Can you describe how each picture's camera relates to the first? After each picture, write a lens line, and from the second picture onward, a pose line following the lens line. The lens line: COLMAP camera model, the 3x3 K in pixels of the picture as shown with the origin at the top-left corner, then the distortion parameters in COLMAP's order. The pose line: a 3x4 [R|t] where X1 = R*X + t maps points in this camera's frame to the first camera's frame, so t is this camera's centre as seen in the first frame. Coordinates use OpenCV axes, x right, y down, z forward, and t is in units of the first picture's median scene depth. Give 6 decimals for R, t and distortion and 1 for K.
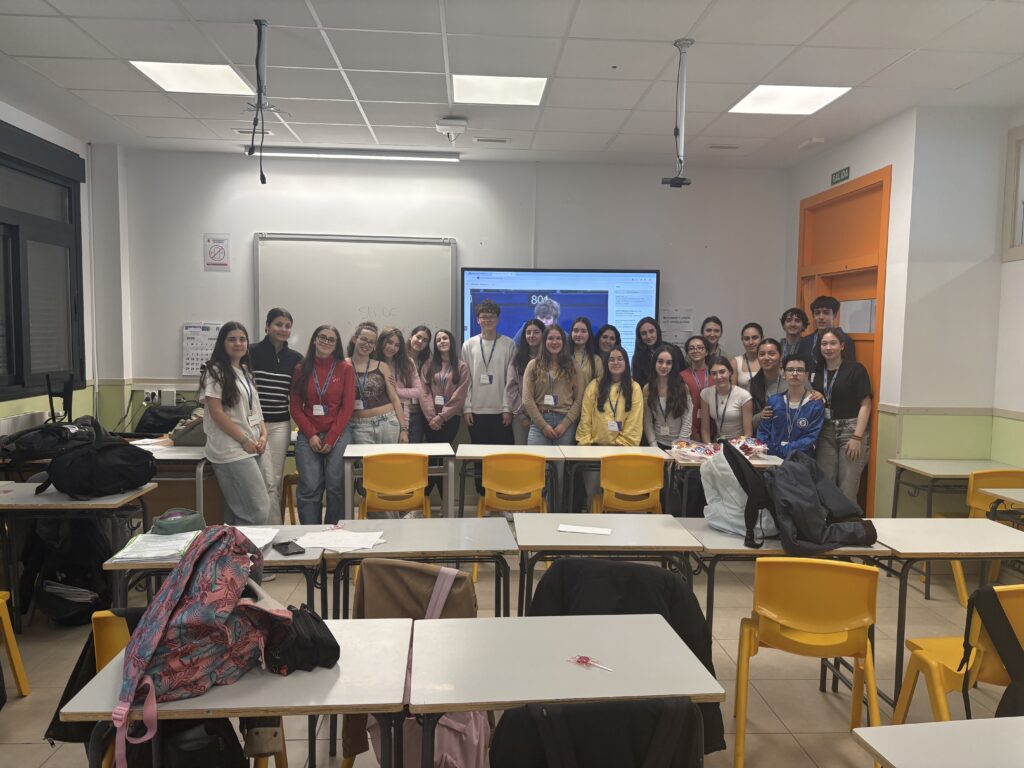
lens RADIAL K [[731.6, 0, 512.0], [0, 731.6, 384.0], [0, 0, 1]] dist [-0.003937, 0.006125]
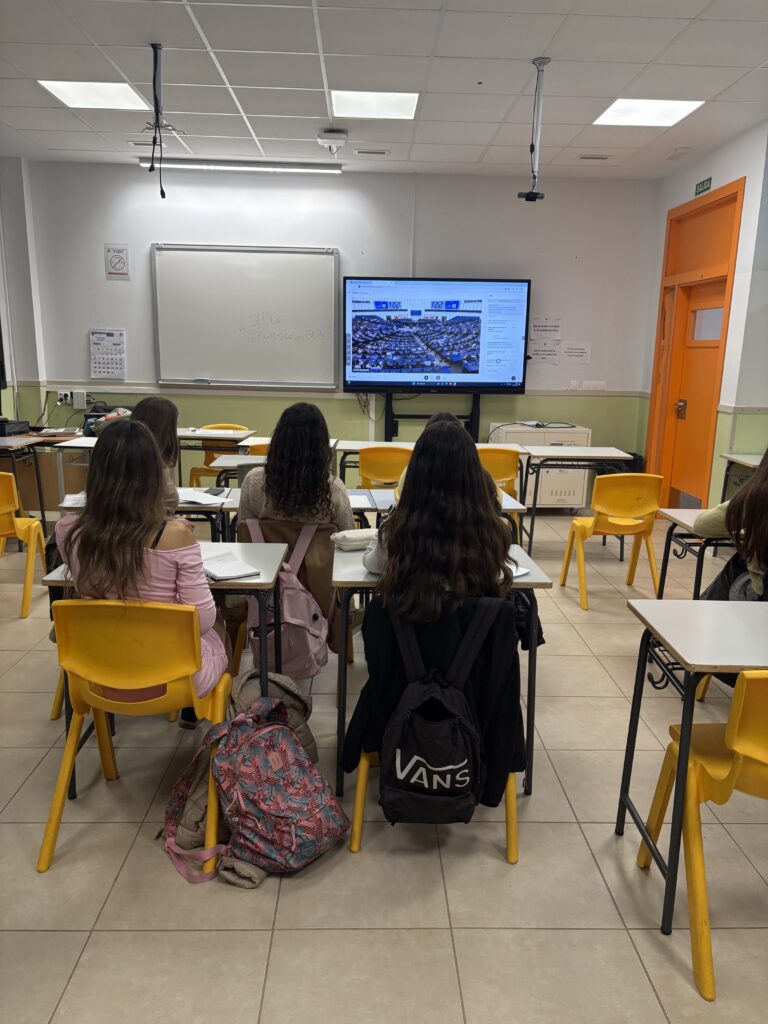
lens RADIAL K [[731.6, 0, 384.0], [0, 731.6, 512.0], [0, 0, 1]] dist [-0.003937, 0.006125]
pose [[0.999578, 0.010368, -0.027118, 0.028276], [-0.006199, 0.988738, 0.149528, 0.026717], [0.028363, -0.149297, 0.988386, -0.138284]]
